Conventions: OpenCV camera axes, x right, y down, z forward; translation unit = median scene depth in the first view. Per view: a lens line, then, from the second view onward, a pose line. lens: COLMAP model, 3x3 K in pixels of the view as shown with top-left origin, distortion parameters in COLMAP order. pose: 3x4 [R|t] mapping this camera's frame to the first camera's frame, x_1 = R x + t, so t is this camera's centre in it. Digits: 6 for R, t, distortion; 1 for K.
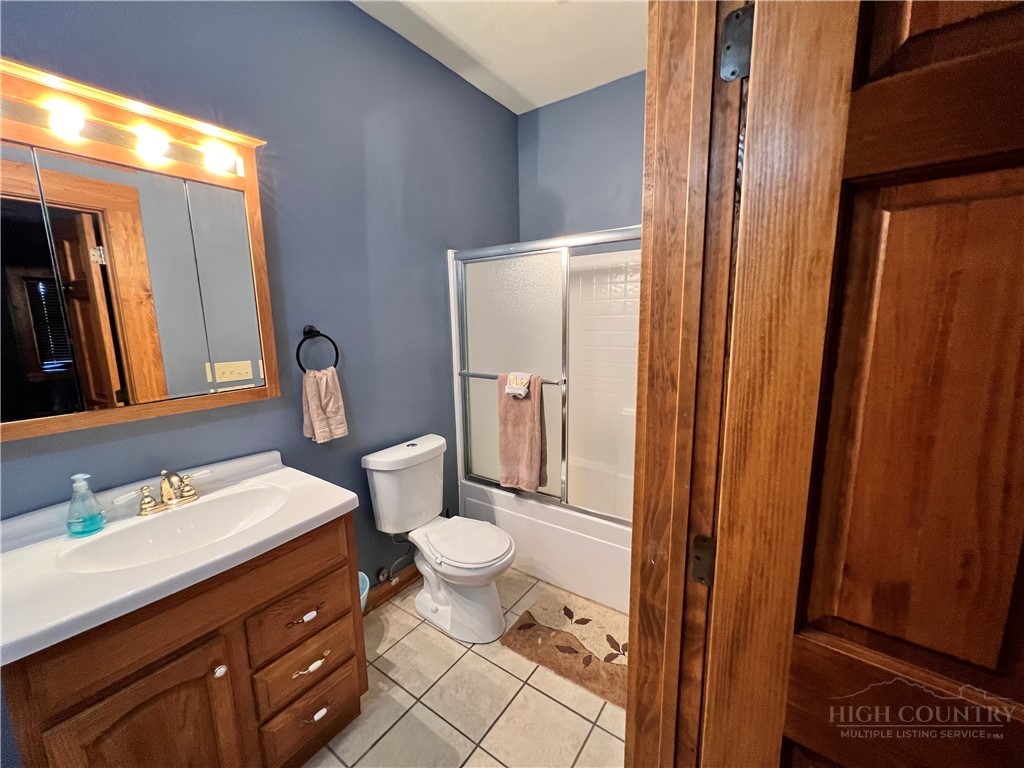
lens RADIAL K [[408.7, 0, 509.6], [0, 408.7, 382.7], [0, 0, 1]] dist [-0.002005, -0.000248]
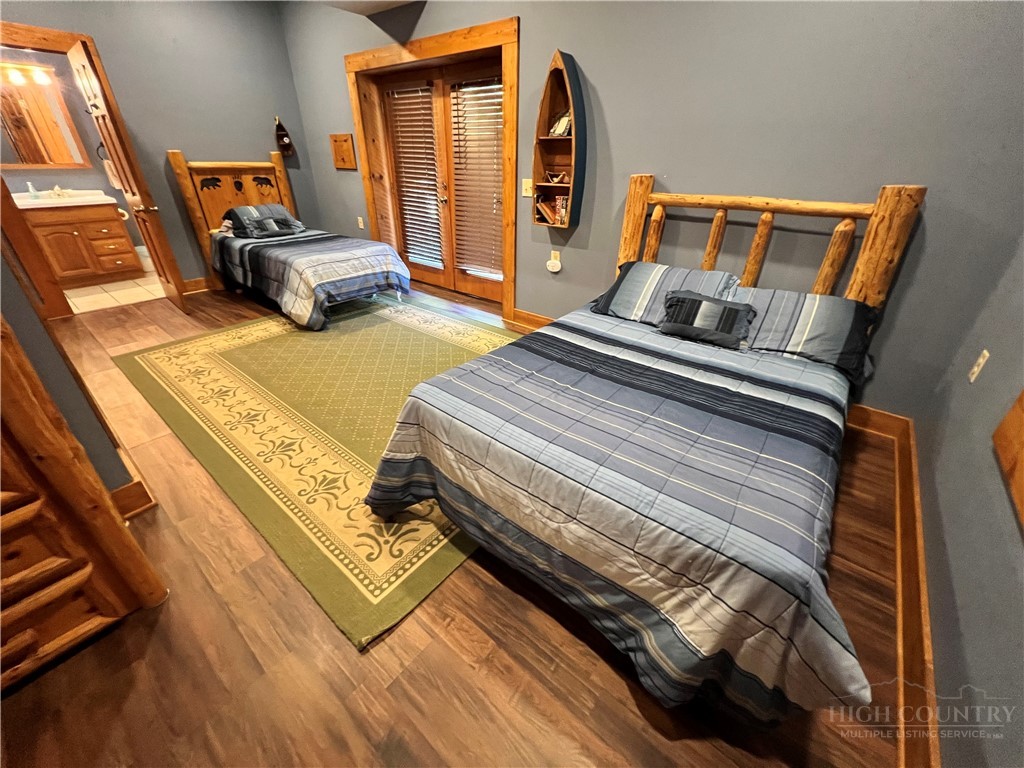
lens RADIAL K [[408.7, 0, 513.2], [0, 408.7, 382.0], [0, 0, 1]] dist [-0.002005, -0.000248]
pose [[0.996964, 0.063650, -0.044858, 3.409065], [-0.043816, 0.934768, 0.352546, 0.382023], [0.064371, -0.349510, 0.934719, -2.658957]]
